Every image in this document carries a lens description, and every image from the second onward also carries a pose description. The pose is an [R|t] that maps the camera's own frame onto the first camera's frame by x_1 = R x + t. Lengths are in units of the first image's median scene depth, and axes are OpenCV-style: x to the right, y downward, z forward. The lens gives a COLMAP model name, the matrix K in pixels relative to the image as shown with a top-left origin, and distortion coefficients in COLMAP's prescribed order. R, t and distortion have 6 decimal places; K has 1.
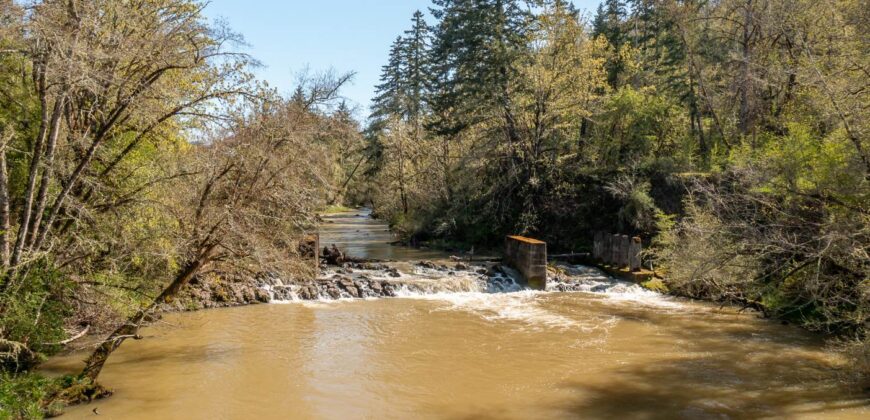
lens RADIAL K [[657.0, 0, 430.2], [0, 657.0, 209.0], [0, 0, 1]] dist [-0.037186, 0.010558]
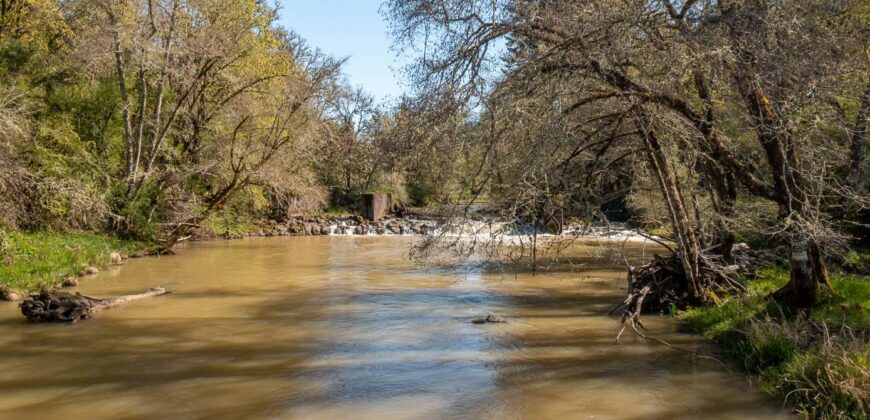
lens RADIAL K [[657.0, 0, 437.1], [0, 657.0, 211.9], [0, 0, 1]] dist [-0.037186, 0.010558]
pose [[0.964978, -0.001884, -0.262322, 0.251359], [0.002586, 0.999994, 0.002333, 0.073240], [0.262316, -0.002930, 0.964977, -0.184453]]
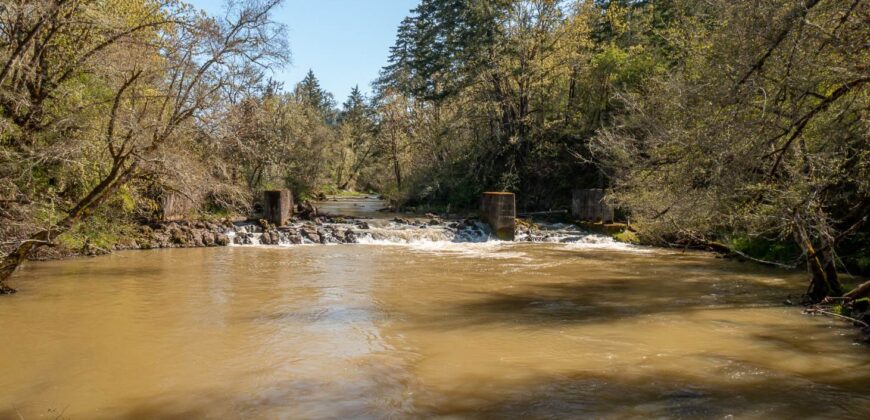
lens RADIAL K [[657.0, 0, 431.2], [0, 657.0, 213.2], [0, 0, 1]] dist [-0.037186, 0.010558]
pose [[0.999251, -0.001531, -0.038678, 0.083106], [0.002071, 0.999901, 0.013923, 0.062600], [0.038653, -0.013992, 0.999155, 0.006786]]
